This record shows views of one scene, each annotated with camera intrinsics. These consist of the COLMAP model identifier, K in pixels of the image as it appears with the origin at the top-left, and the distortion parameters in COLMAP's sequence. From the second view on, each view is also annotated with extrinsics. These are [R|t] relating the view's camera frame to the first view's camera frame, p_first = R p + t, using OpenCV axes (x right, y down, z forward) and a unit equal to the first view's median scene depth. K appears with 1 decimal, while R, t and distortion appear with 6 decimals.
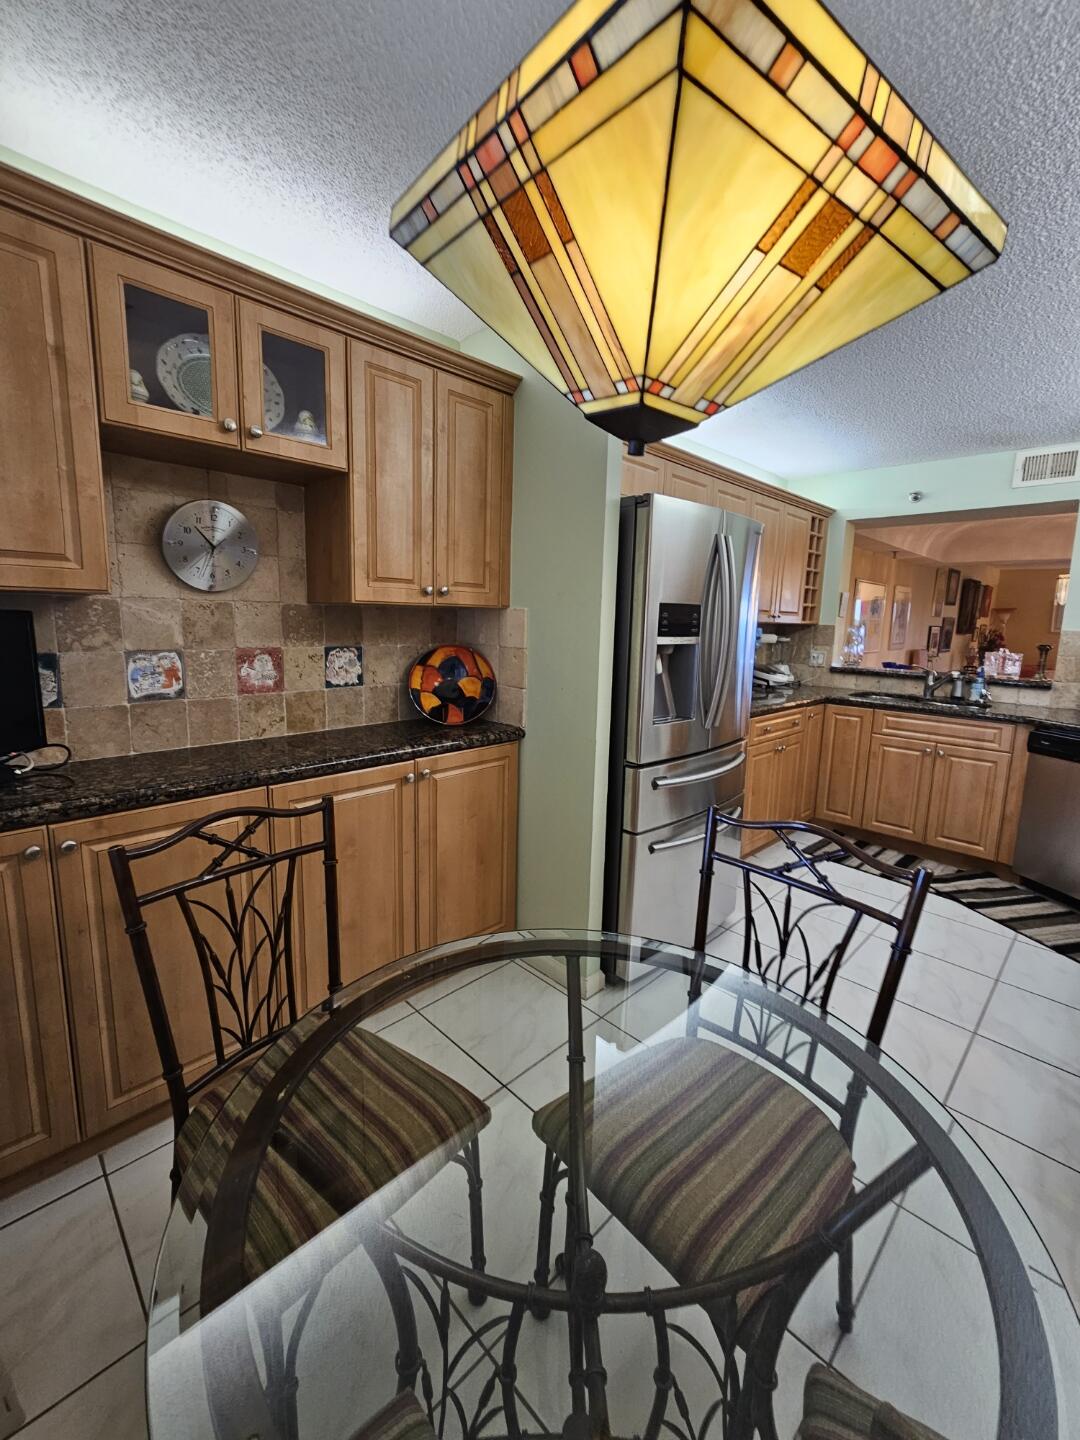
lens RADIAL K [[594.9, 0, 536.9], [0, 594.9, 714.7], [0, 0, 1]] dist [-0.001667, -0.000305]
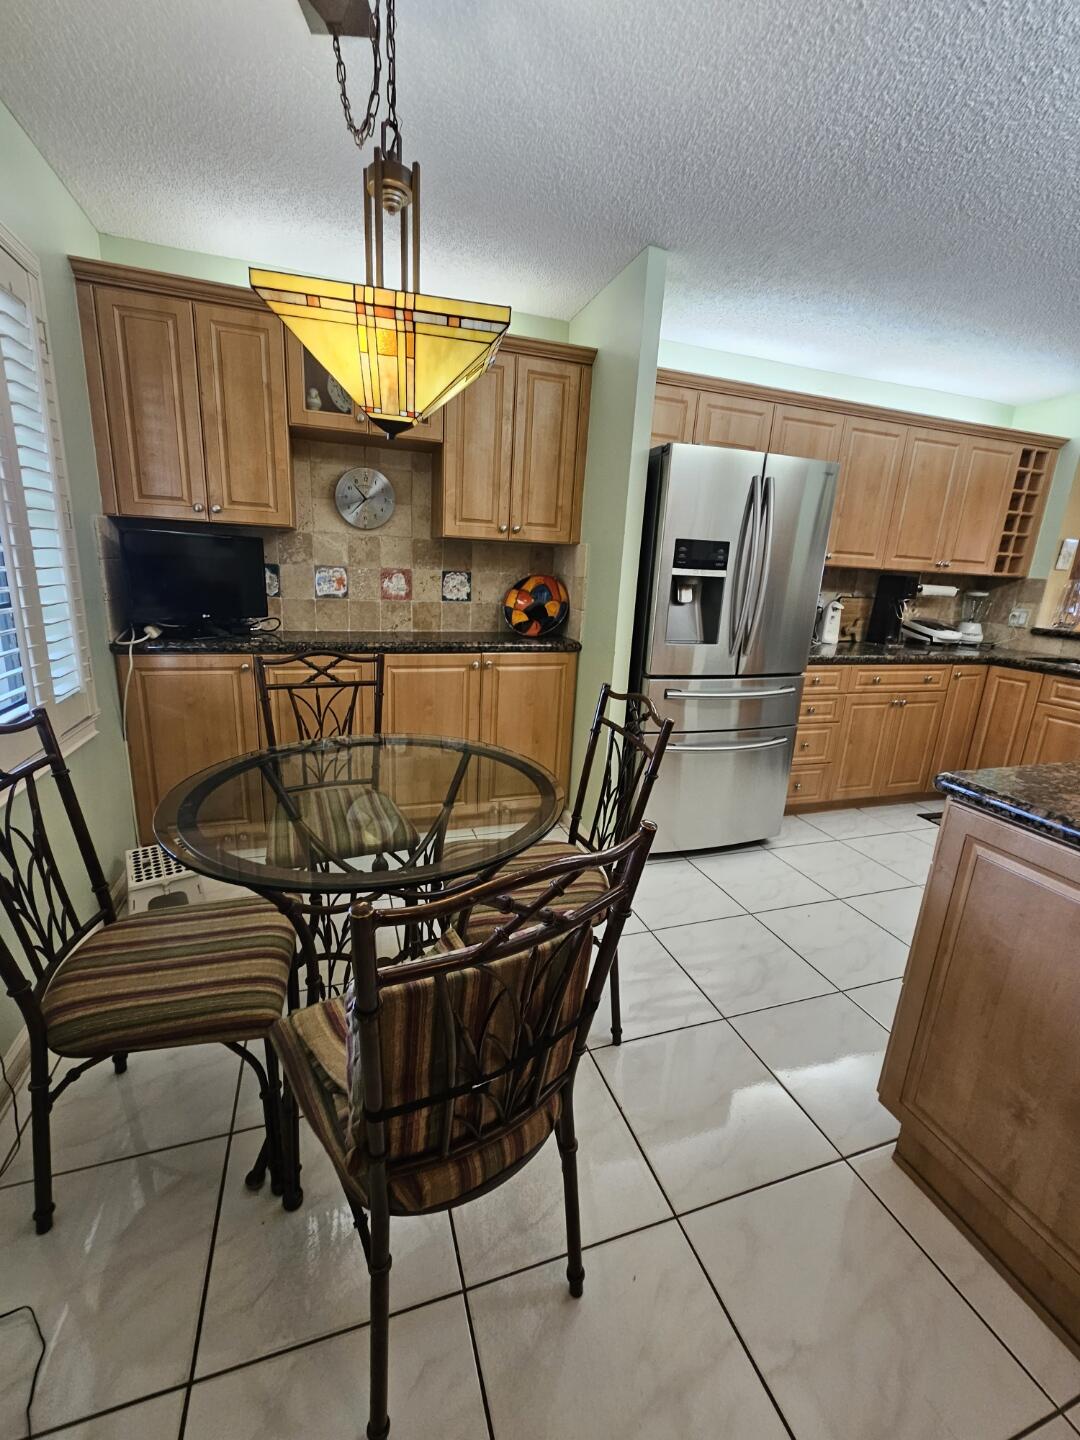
lens RADIAL K [[594.9, 0, 538.7], [0, 594.9, 719.3], [0, 0, 1]] dist [-0.001667, -0.000305]
pose [[0.903230, 0.126506, -0.410088, 0.495778], [-0.094290, 0.990715, 0.097944, 0.078759], [0.418671, -0.049799, 0.906772, -0.204734]]
